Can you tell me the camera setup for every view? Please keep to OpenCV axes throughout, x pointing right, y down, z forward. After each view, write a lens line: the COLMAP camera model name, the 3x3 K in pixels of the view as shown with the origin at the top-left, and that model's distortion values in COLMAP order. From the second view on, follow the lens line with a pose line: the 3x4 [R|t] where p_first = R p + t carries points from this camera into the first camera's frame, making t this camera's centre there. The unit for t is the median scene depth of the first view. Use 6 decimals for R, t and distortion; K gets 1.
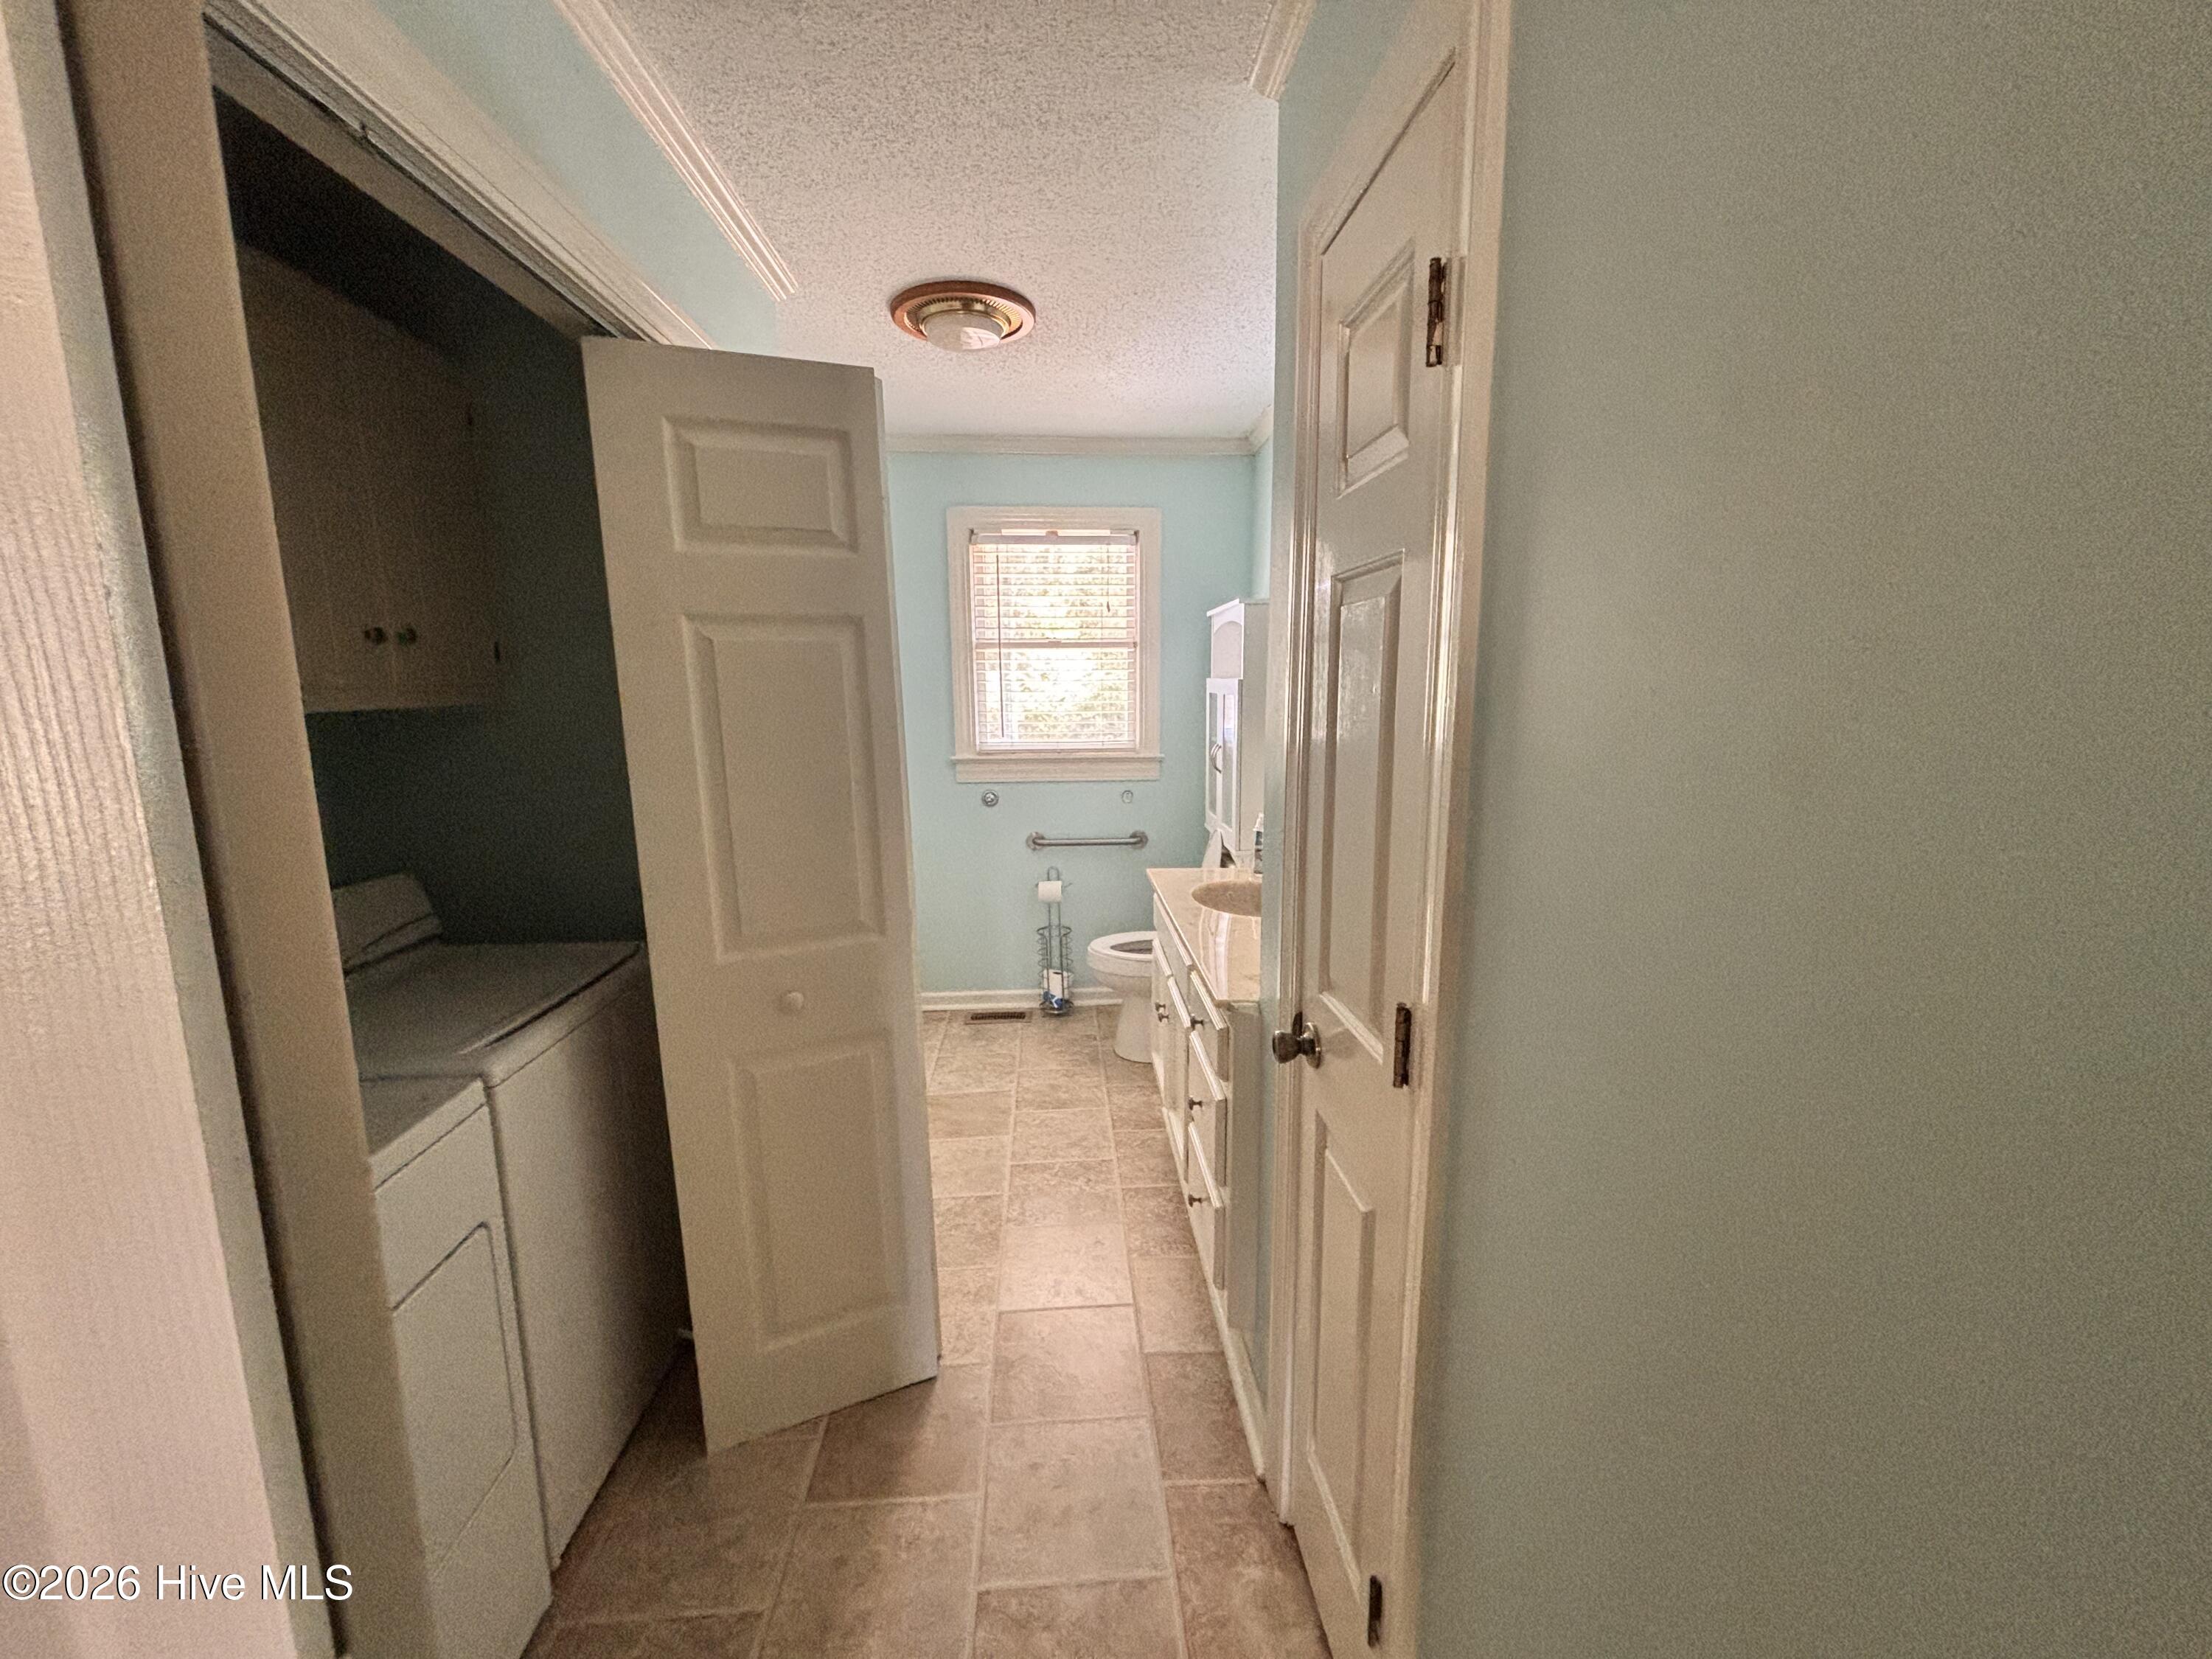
lens RADIAL K [[891.1, 0, 1106.6], [0, 891.1, 829.8], [0, 0, 1]] dist [0.005475, -0.001210]
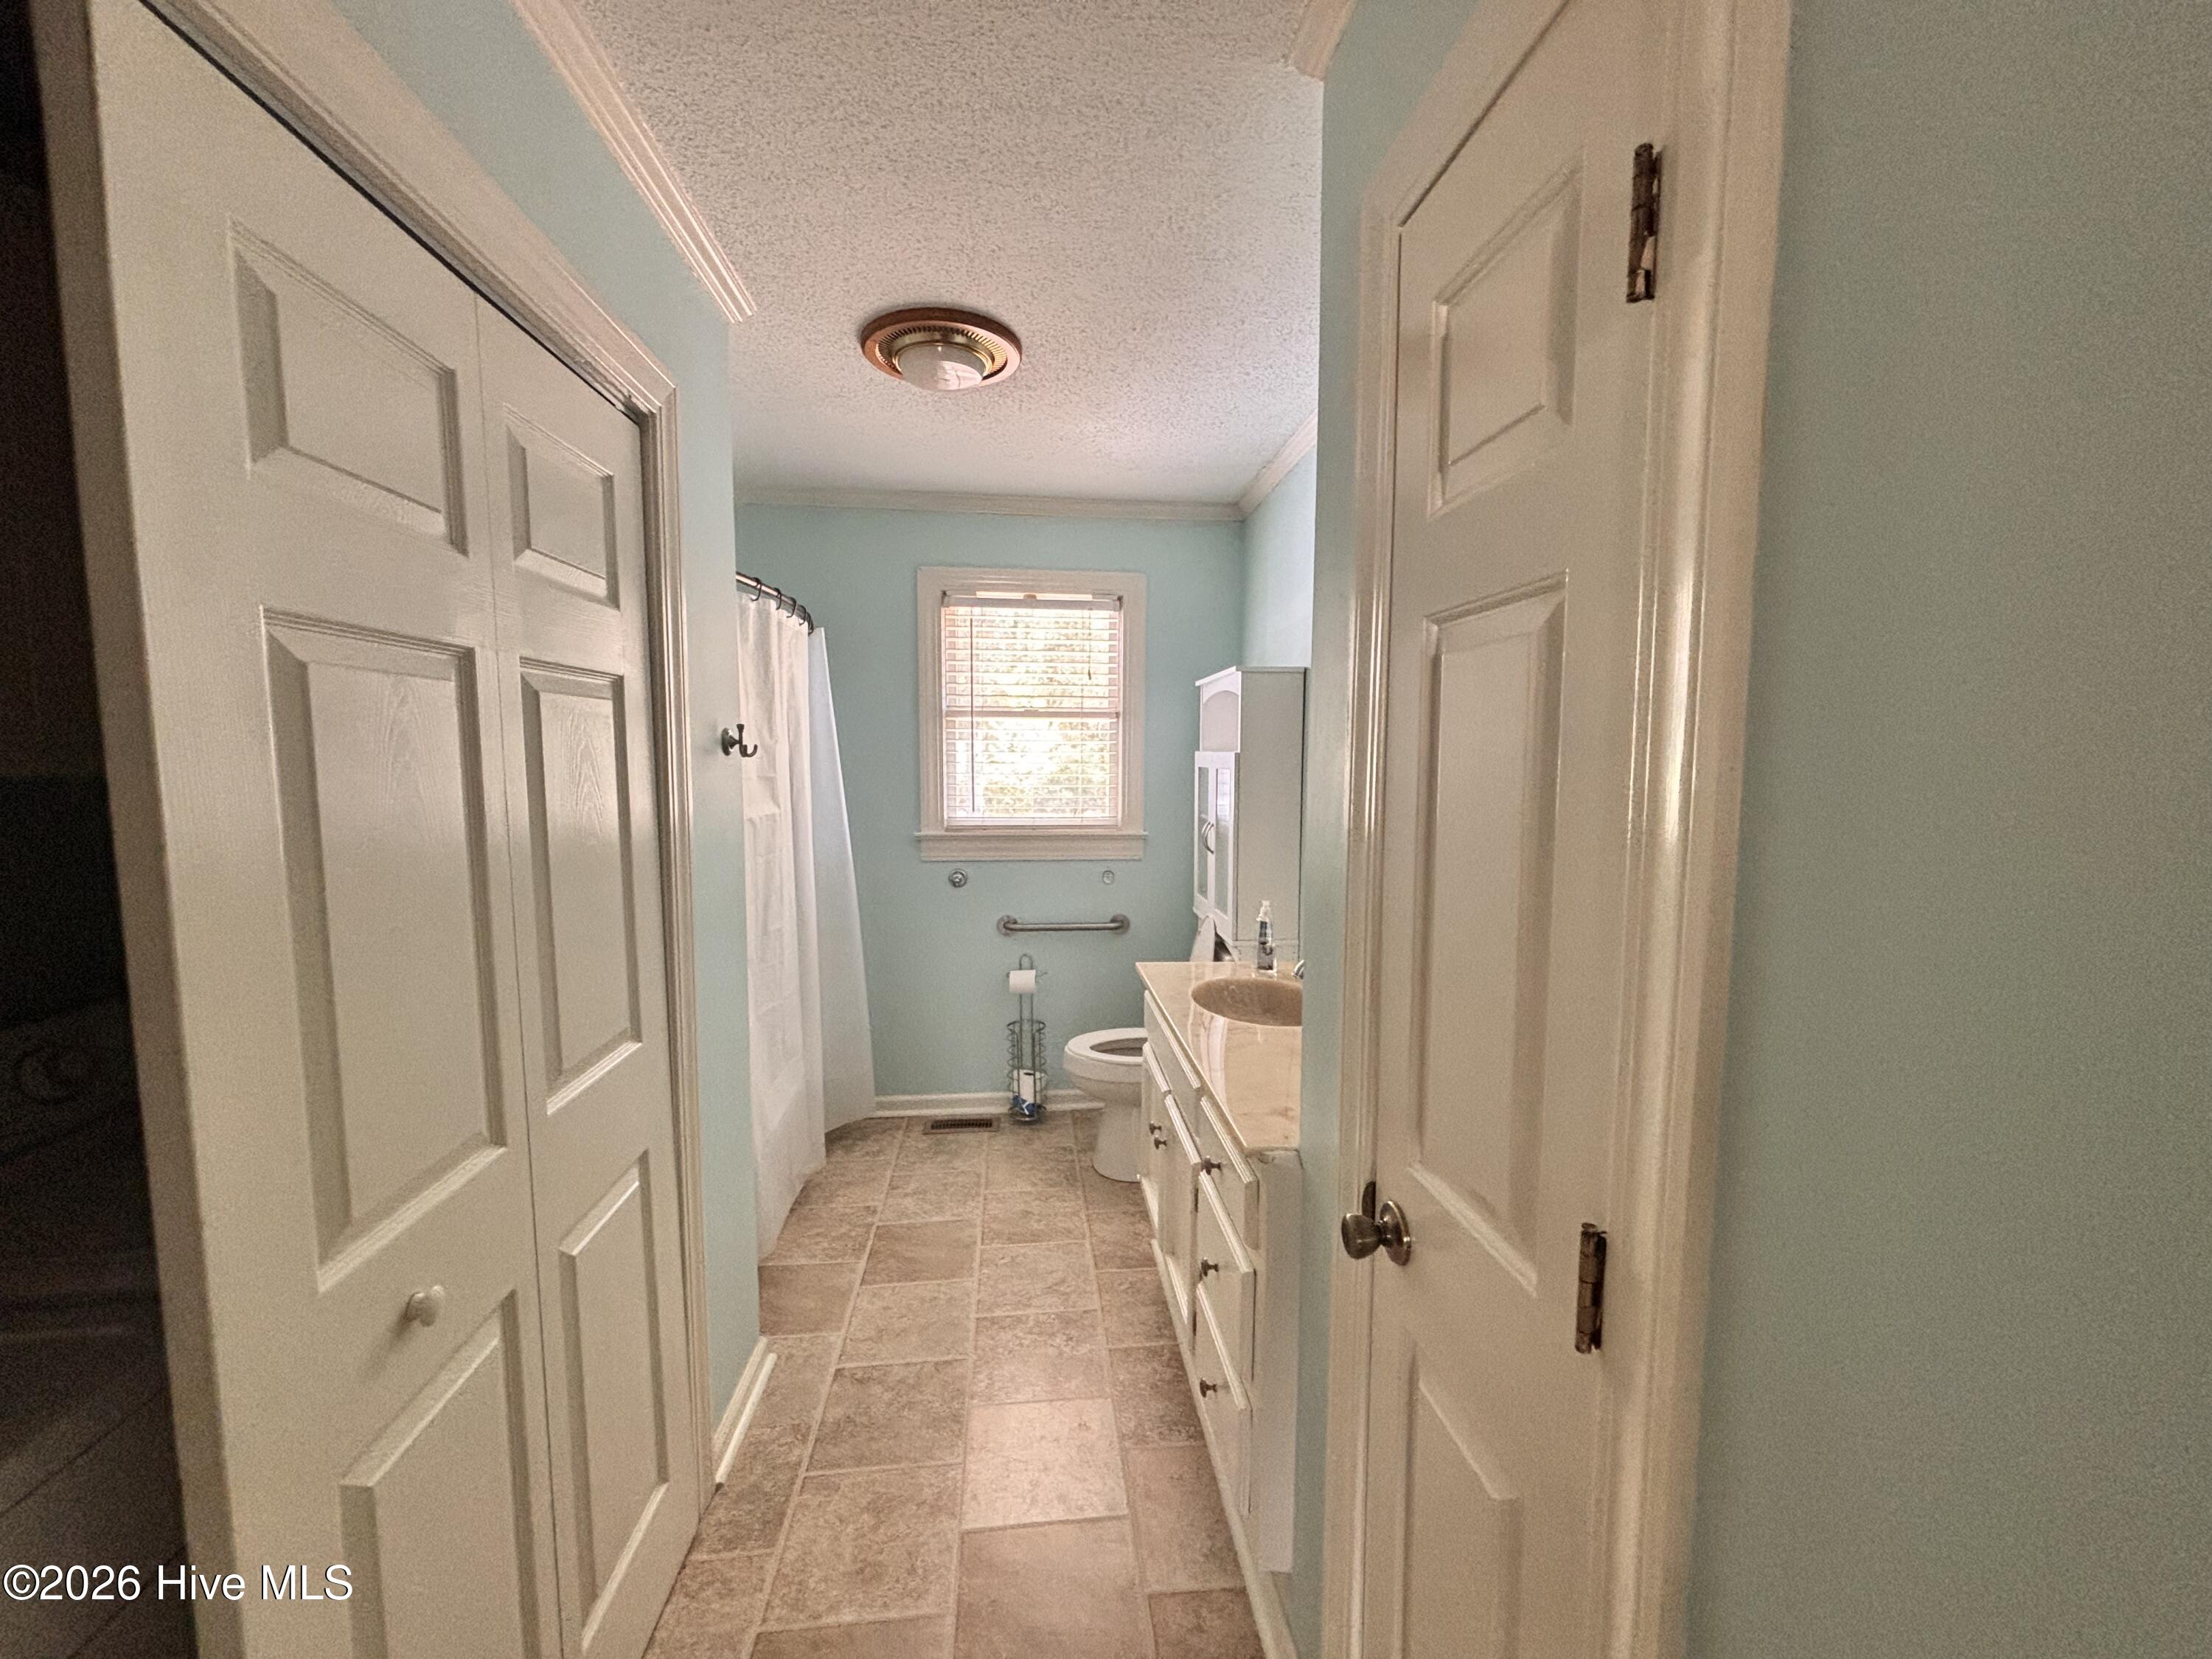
lens RADIAL K [[891.1, 0, 1108.9], [0, 891.1, 831.9], [0, 0, 1]] dist [0.005475, -0.001210]
pose [[0.999036, 0.009758, 0.042793, -0.024356], [-0.006317, 0.996790, -0.079813, -0.017506], [-0.043435, 0.079465, 0.995891, 0.125409]]
